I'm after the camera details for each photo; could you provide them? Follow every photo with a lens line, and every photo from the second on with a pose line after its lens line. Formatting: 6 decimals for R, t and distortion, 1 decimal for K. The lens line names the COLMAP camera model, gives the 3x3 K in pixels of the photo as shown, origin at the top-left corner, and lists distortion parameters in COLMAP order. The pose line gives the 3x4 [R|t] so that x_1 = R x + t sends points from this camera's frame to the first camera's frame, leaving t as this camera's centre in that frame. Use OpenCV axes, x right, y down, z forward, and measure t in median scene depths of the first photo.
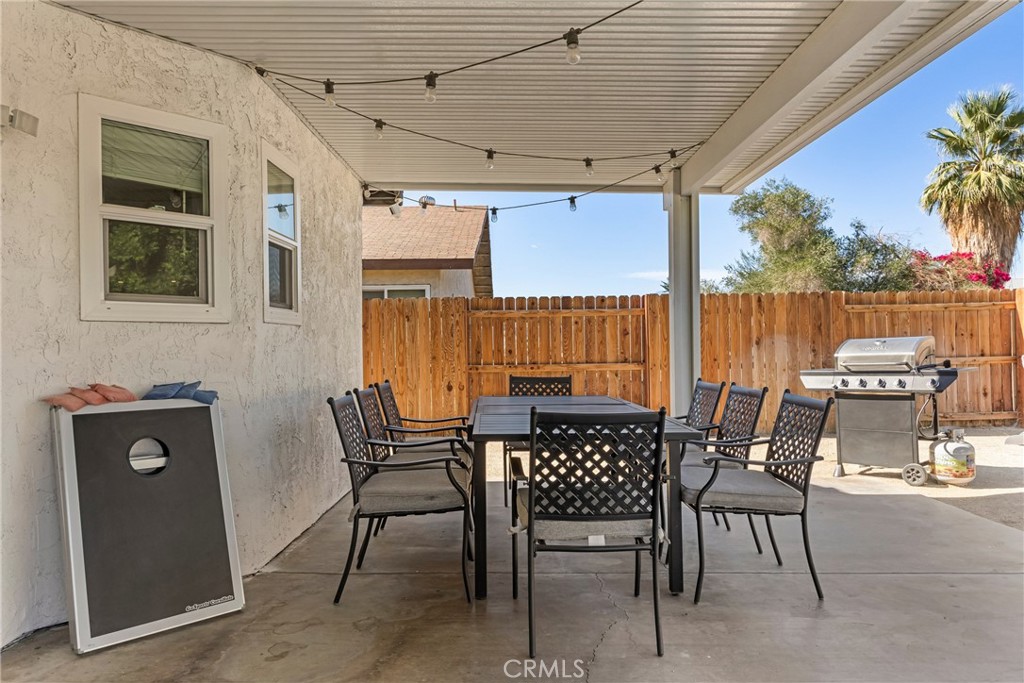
lens RADIAL K [[694.0, 0, 510.8], [0, 694.0, 340.8], [0, 0, 1]] dist [-0.000124, 0.003102]
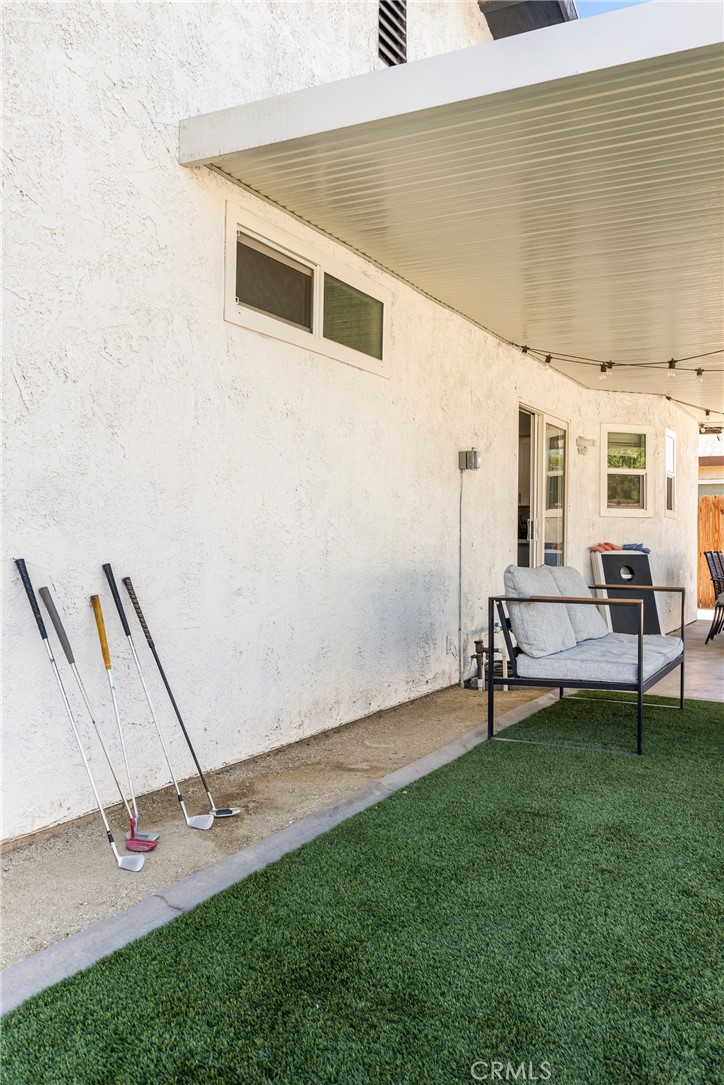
lens RADIAL K [[926.6, 0, 361.0], [0, 926.6, 546.5], [0, 0, 1]] dist [0.004942, 0.000262]
pose [[0.882836, 0.012295, -0.469520, 0.058784], [-0.008734, 0.999914, 0.009762, 0.017763], [0.469599, -0.004517, 0.882868, -0.789447]]
